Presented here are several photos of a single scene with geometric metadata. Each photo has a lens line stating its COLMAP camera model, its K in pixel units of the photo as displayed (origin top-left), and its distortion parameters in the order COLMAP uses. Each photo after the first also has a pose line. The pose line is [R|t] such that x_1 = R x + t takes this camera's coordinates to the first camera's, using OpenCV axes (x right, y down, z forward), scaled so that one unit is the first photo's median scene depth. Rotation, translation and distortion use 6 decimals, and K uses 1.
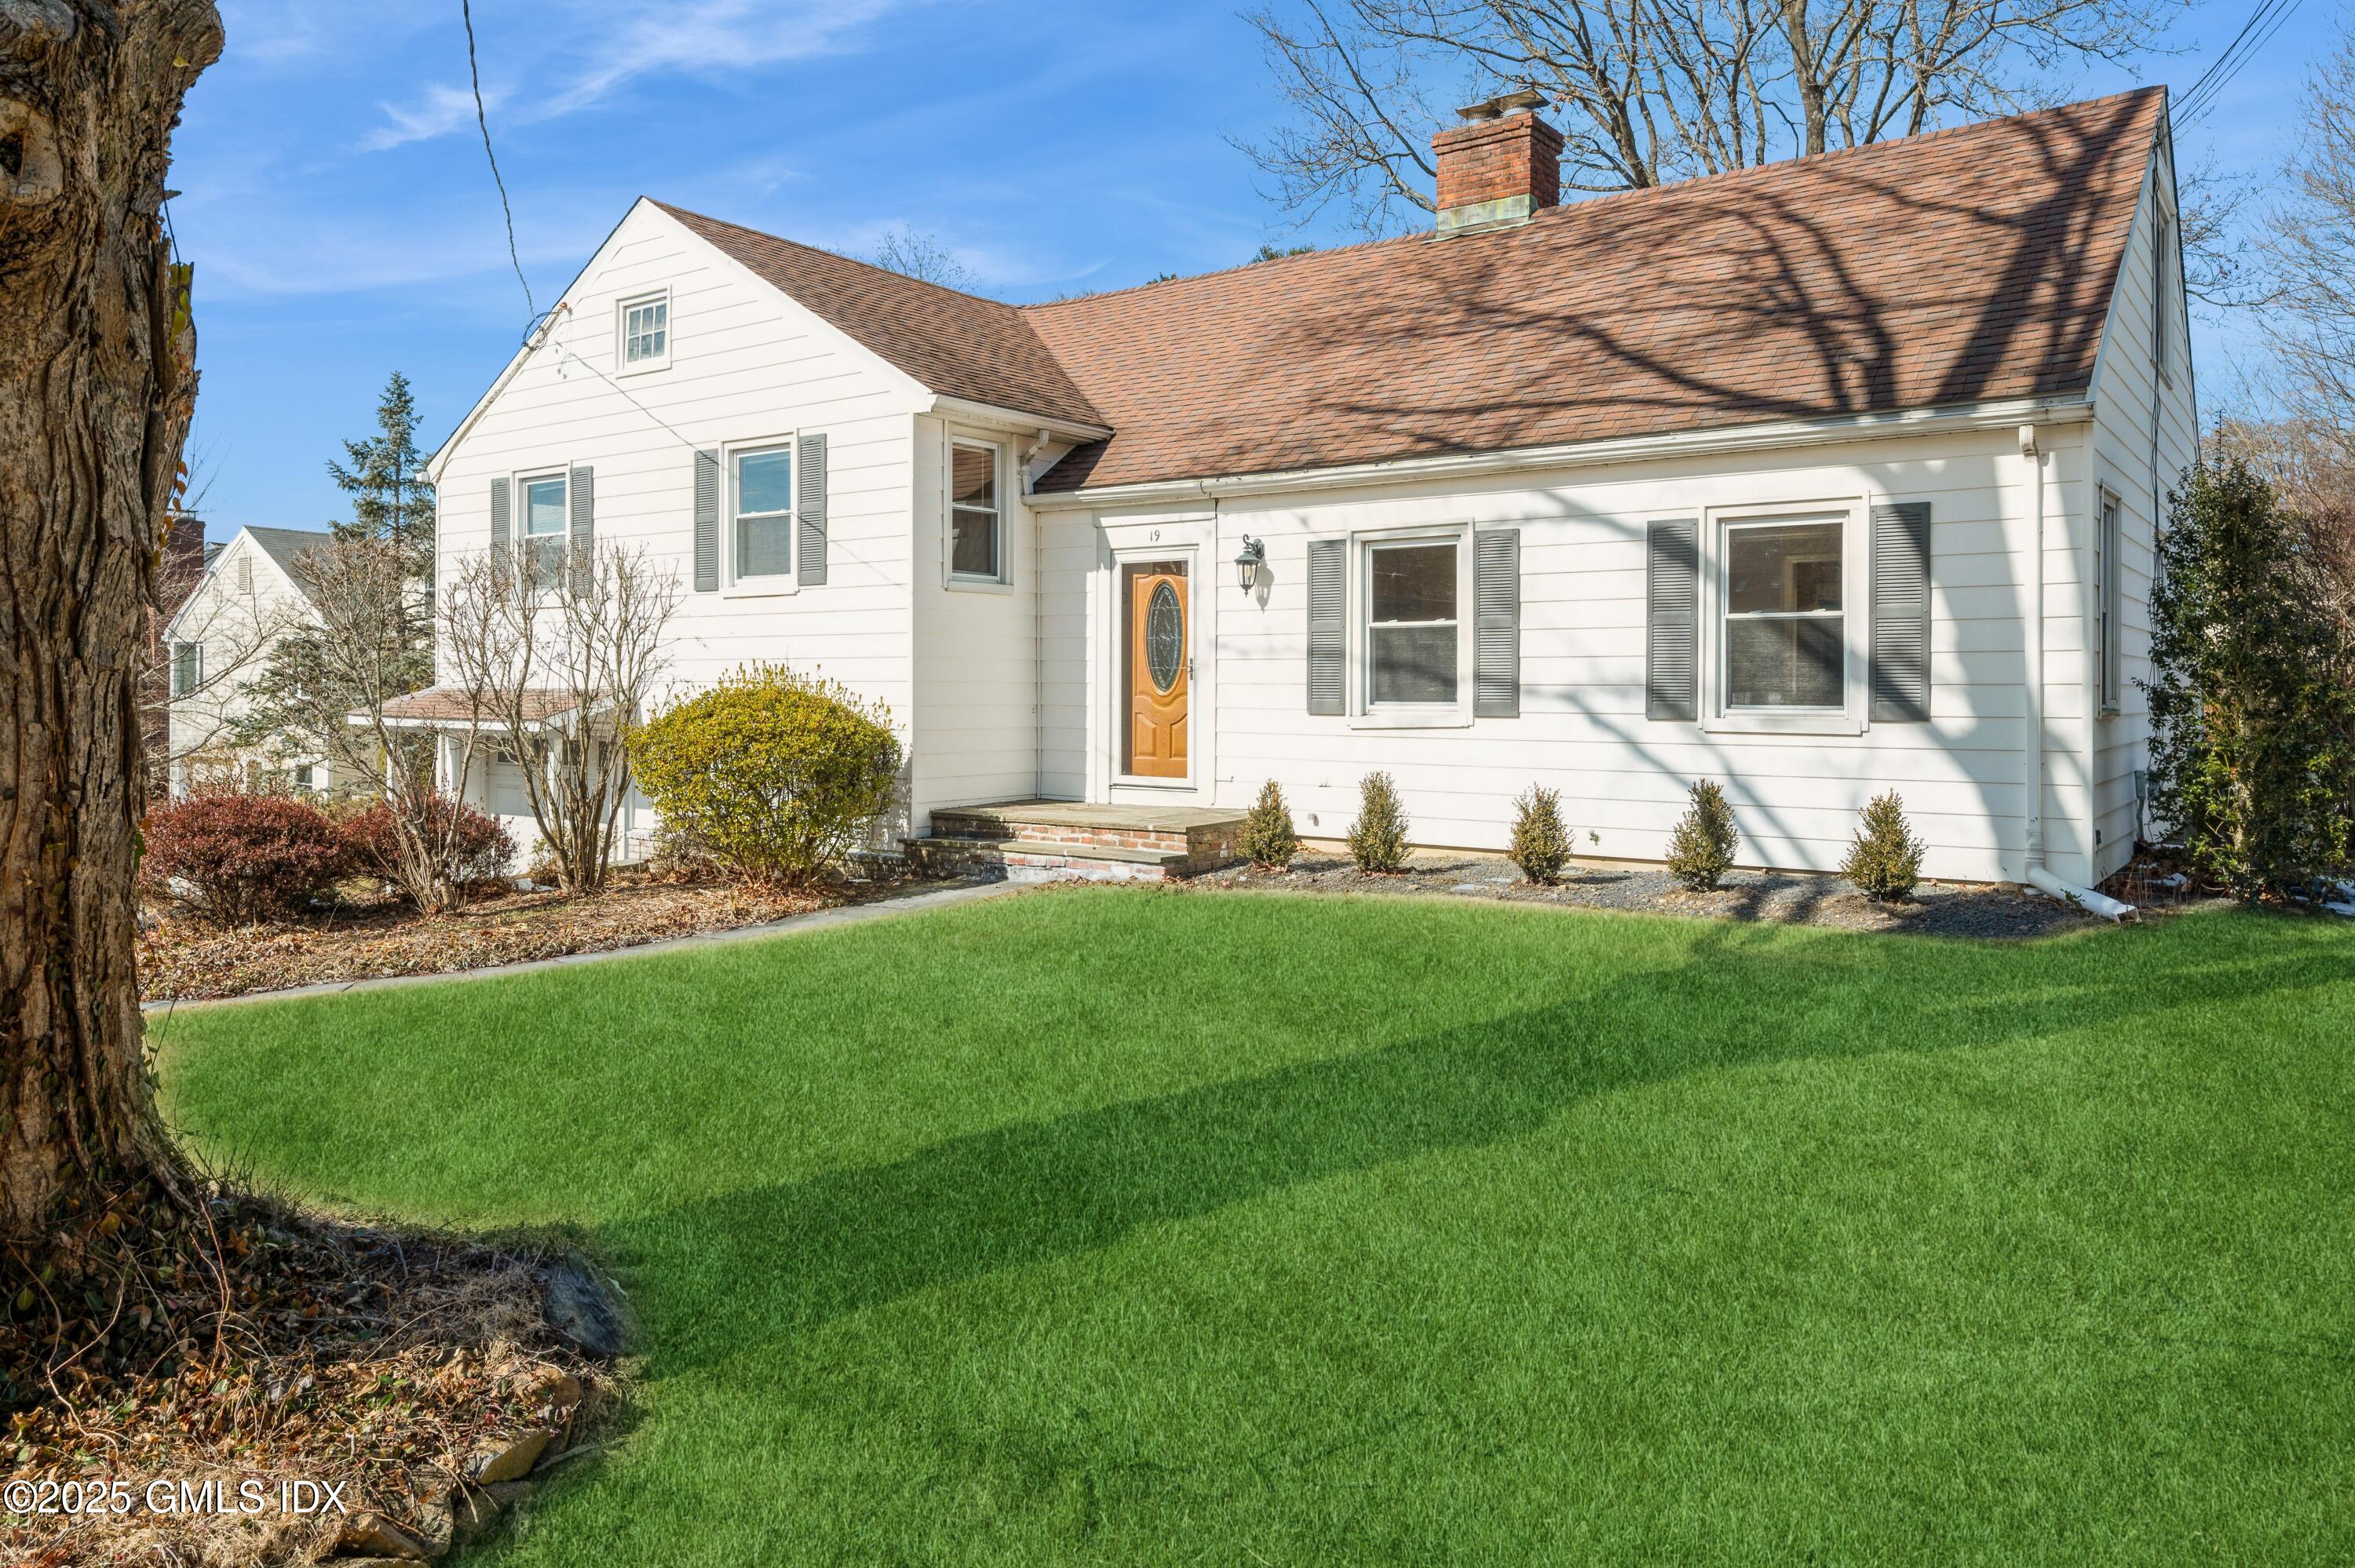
lens RADIAL K [[1650.6, 0, 1172.9], [0, 1650.6, 684.5], [0, 0, 1]] dist [-0.001111, -0.000243]
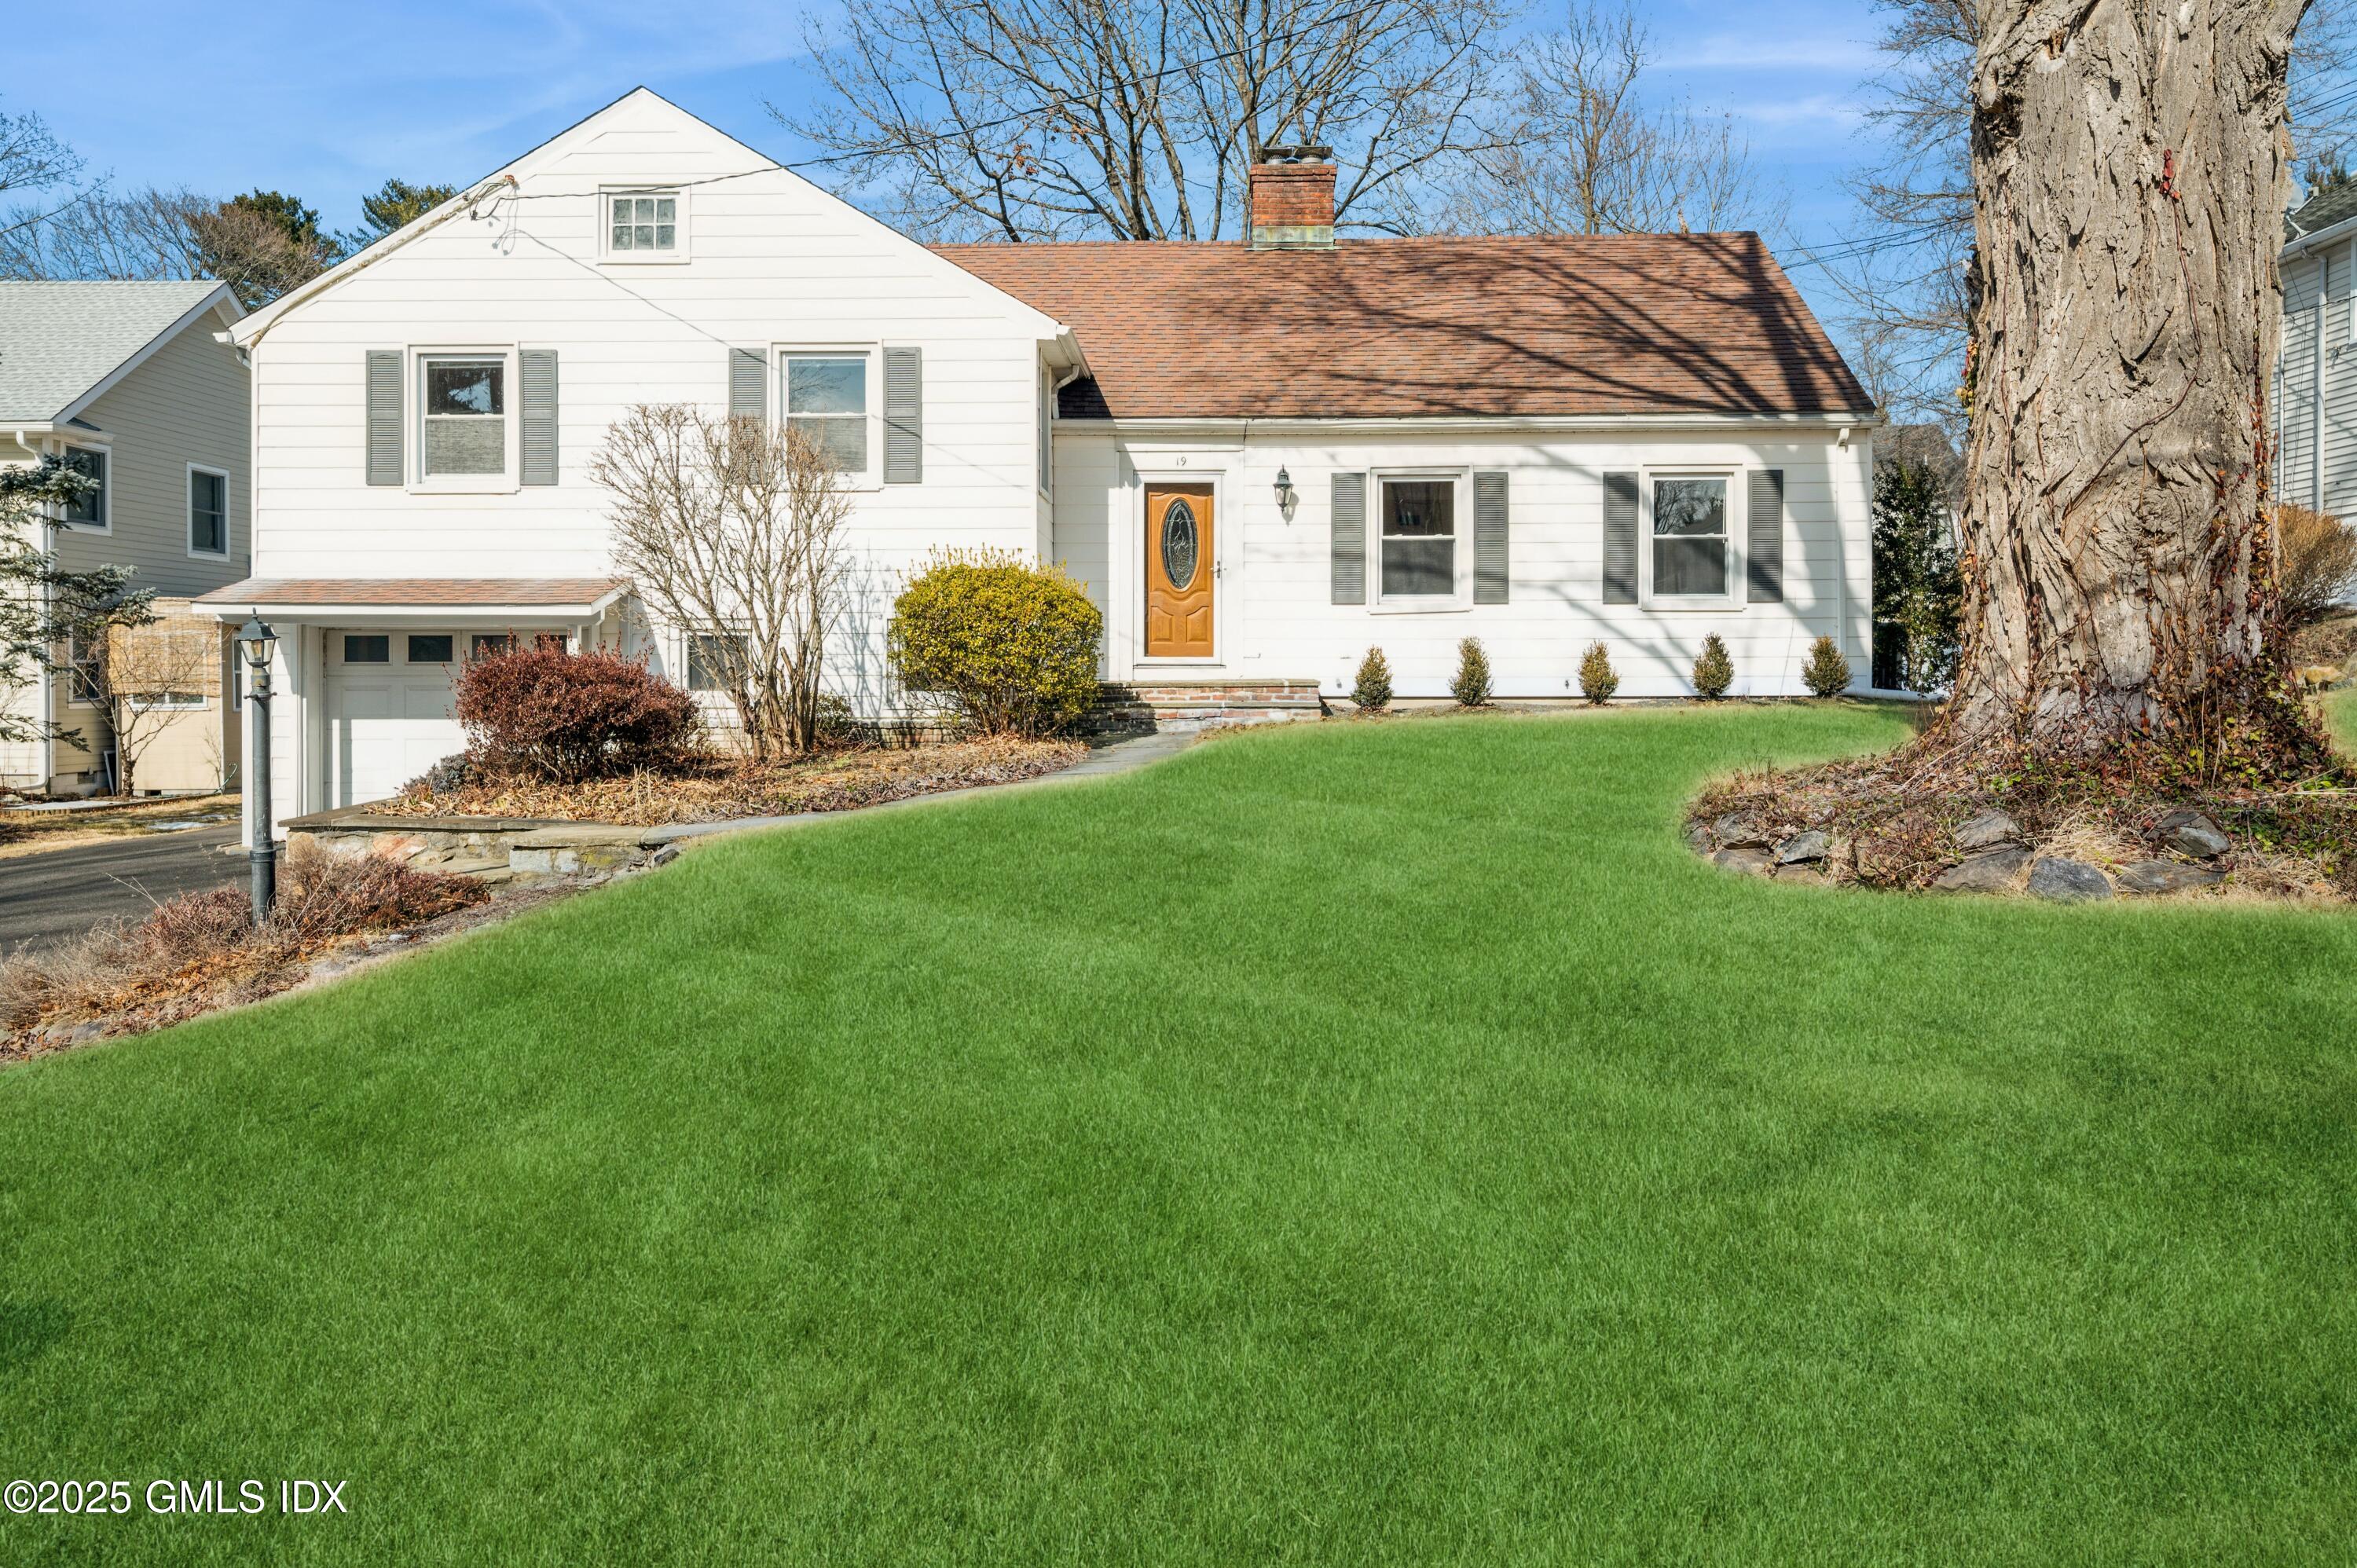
lens RADIAL K [[1652.1, 0, 1173.9], [0, 1652.1, 684.5], [0, 0, 1]] dist [-0.001111, -0.000243]
pose [[0.815797, -0.001985, 0.578335, -0.807628], [0.000861, 0.999997, 0.002219, 0.081801], [-0.578338, -0.001312, 0.815796, -0.005609]]
